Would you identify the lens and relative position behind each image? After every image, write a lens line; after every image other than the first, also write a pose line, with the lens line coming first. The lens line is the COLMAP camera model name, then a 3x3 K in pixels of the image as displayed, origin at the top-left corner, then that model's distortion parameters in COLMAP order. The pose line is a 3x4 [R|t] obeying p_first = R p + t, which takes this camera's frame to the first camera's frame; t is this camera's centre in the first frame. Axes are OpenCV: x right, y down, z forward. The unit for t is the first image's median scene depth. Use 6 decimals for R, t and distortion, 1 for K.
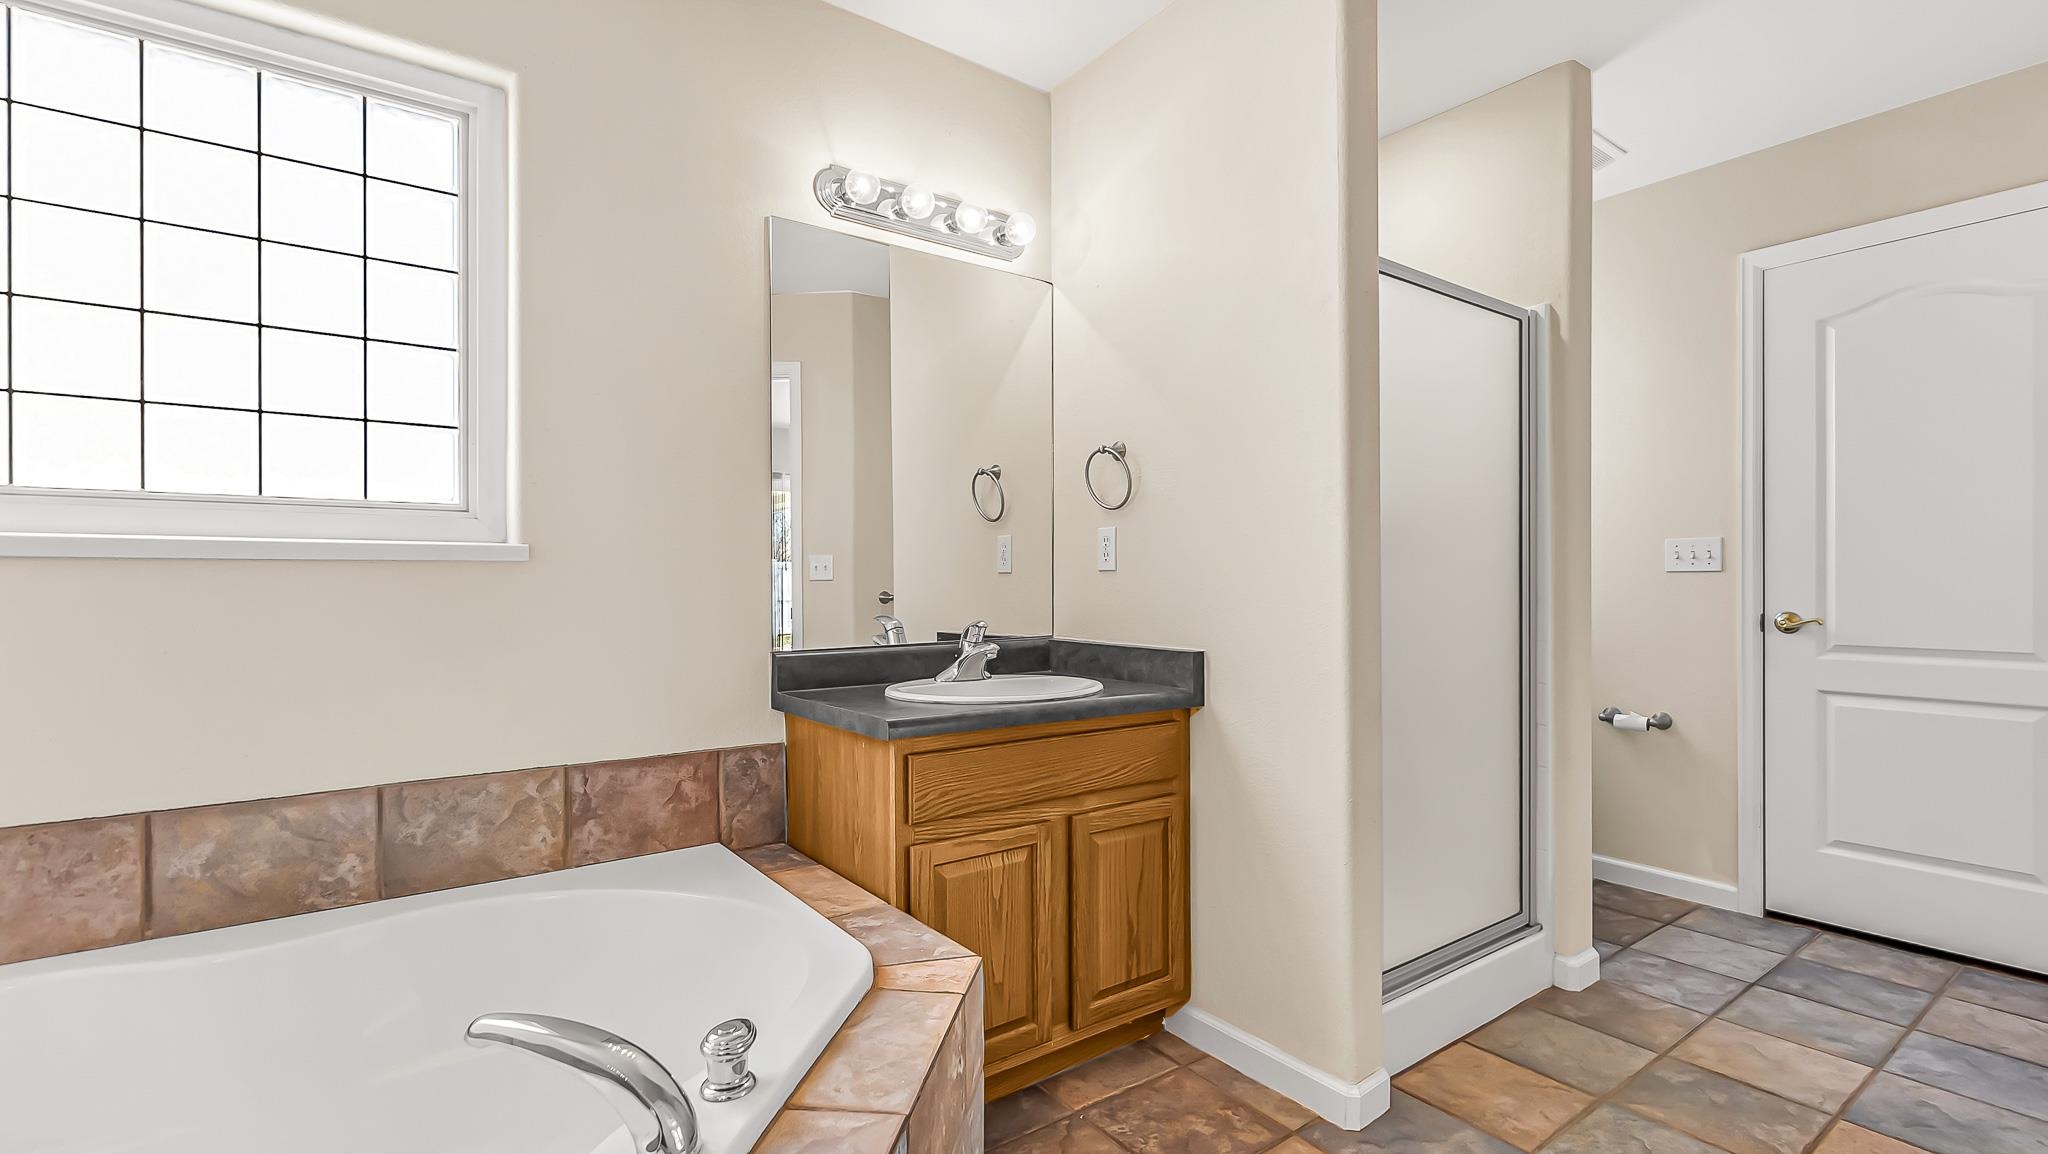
lens RADIAL K [[930.8, 0, 1024.0], [0, 930.8, 577.0], [0, 0, 1]] dist [-0.001943, 0.000111]
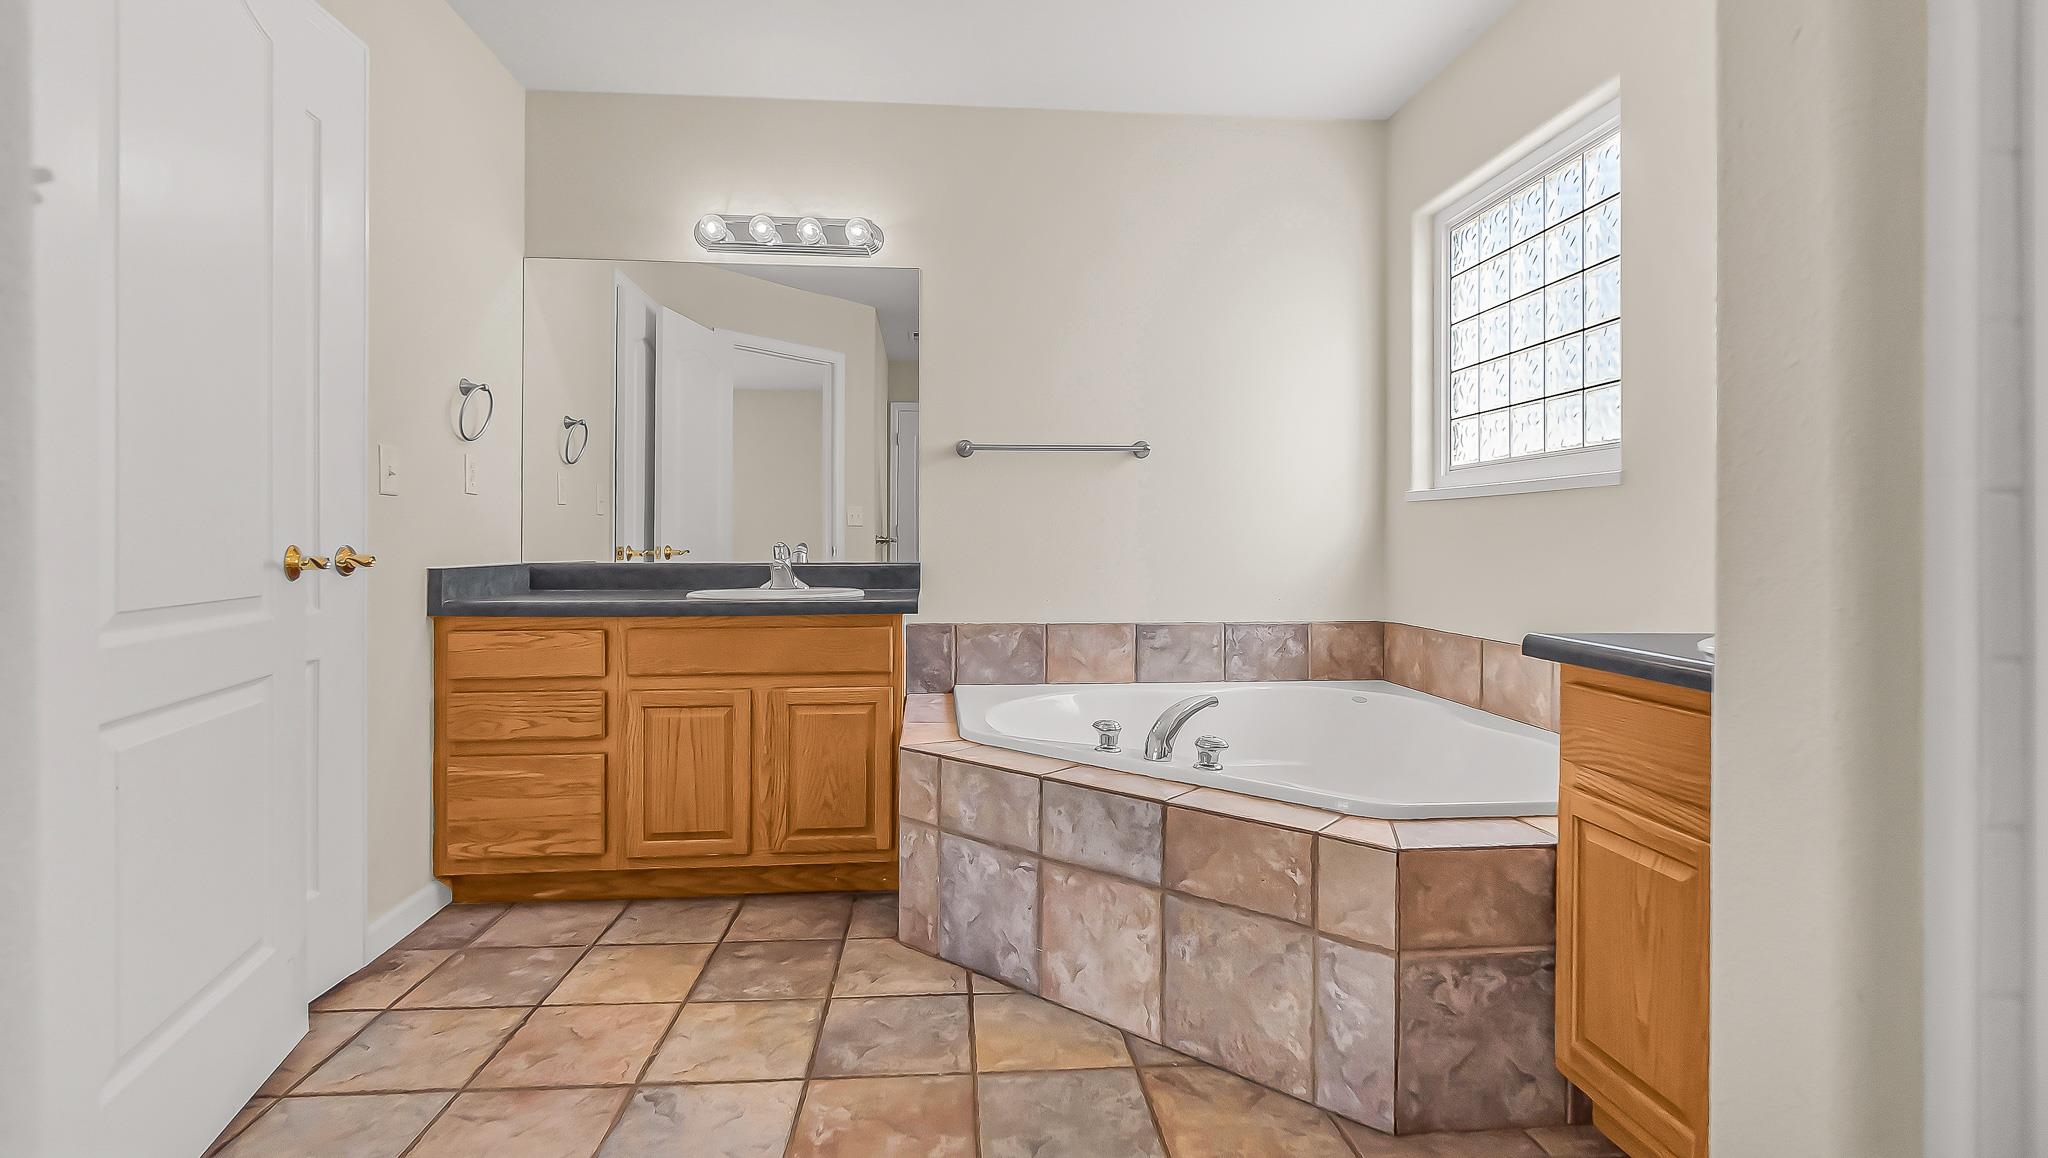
lens RADIAL K [[950.6, 0, 1026.9], [0, 950.6, 536.4], [0, 0, 1]] dist [0.003774, -0.000014]
pose [[-0.516209, -0.004374, -0.856451, 0.877587], [-0.000291, 0.999988, -0.004932, 0.053070], [0.856462, -0.002297, -0.516204, 0.972510]]
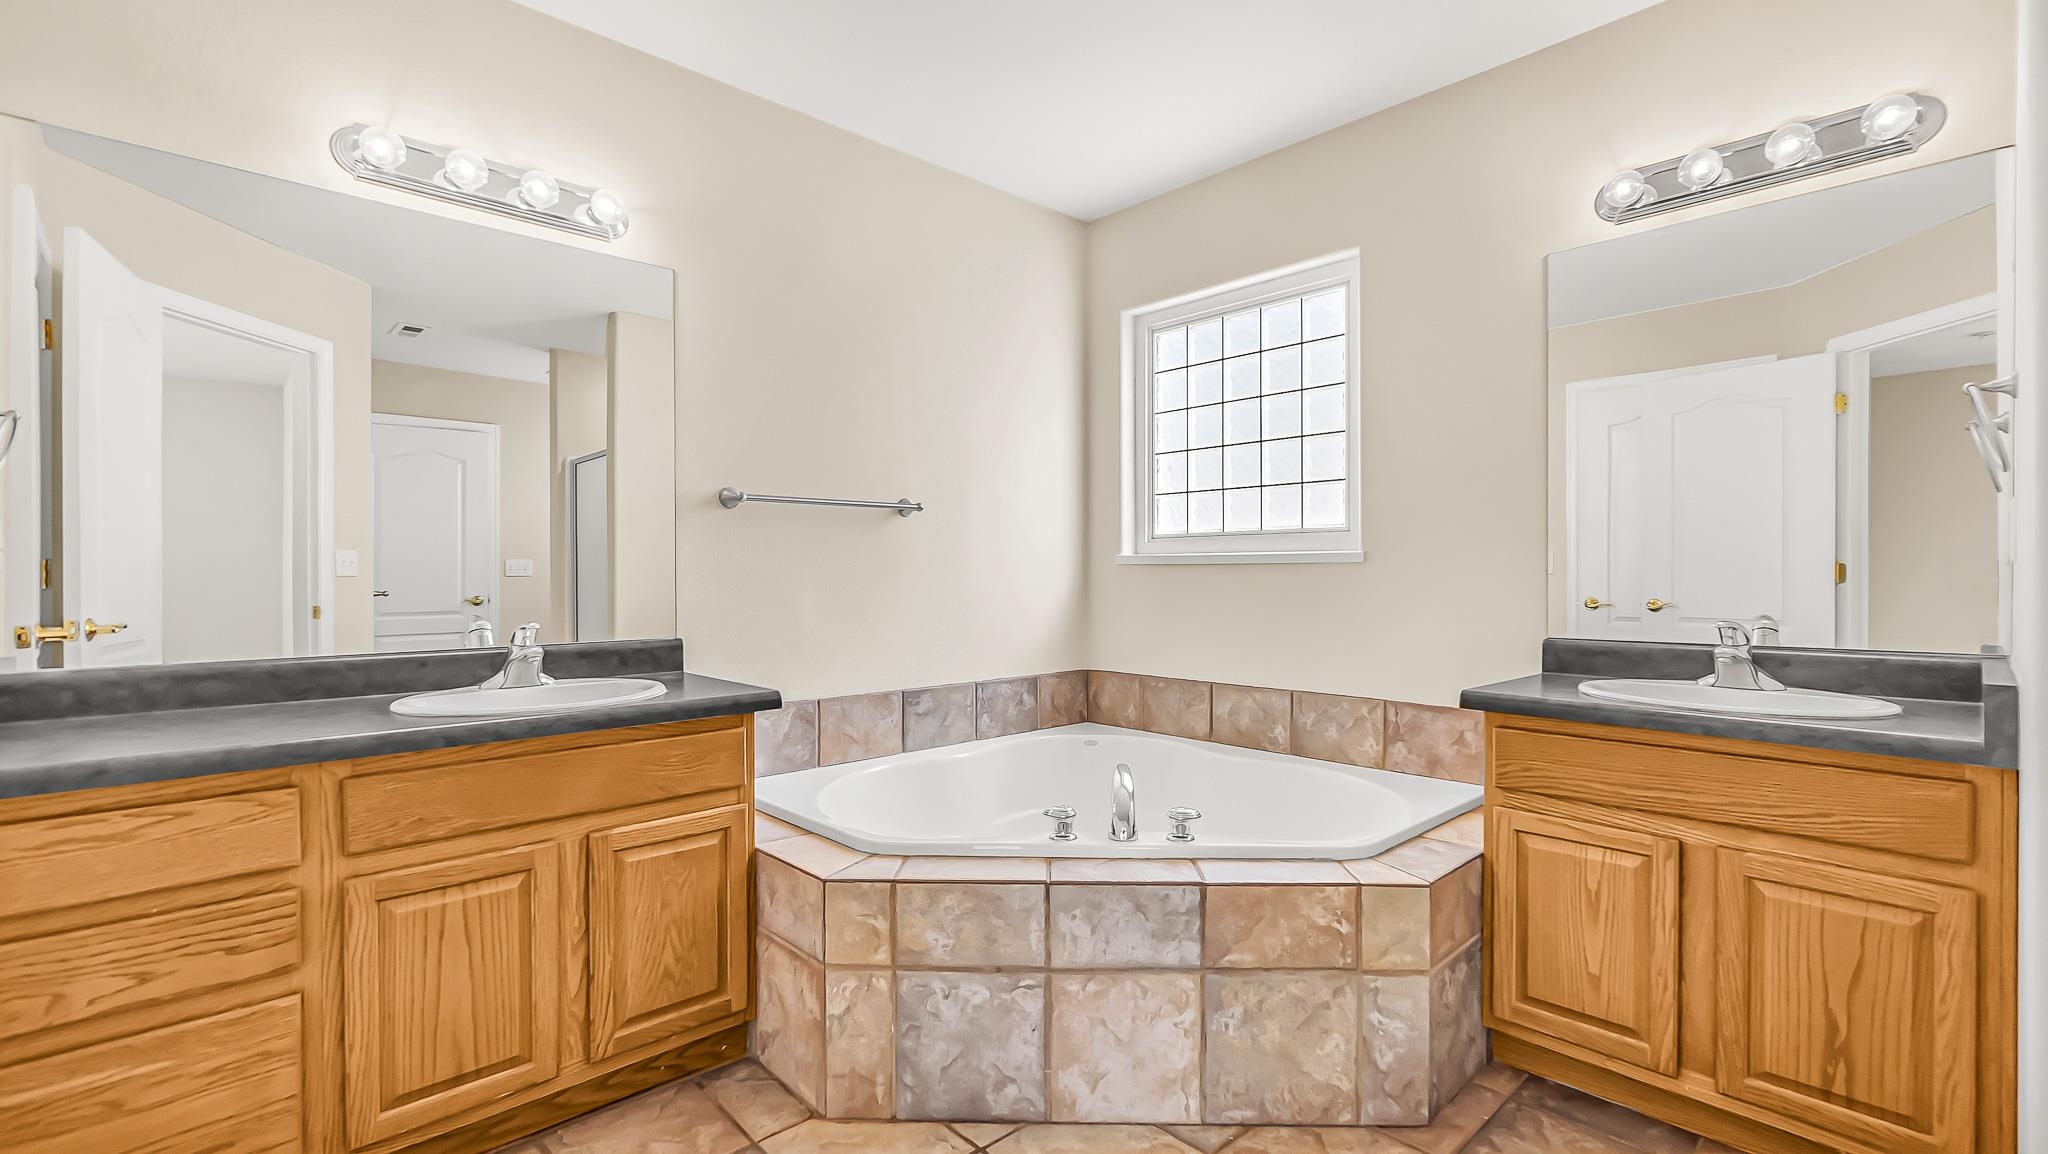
lens RADIAL K [[895.9, 0, 1037.0], [0, 895.9, 576.5], [0, 0, 1]] dist [-0.003370, -0.000269]
pose [[0.125895, 0.004632, -0.992033, 0.859301], [0.002338, 0.999985, 0.004965, -0.002343], [0.992041, -0.002944, 0.125882, 0.277785]]
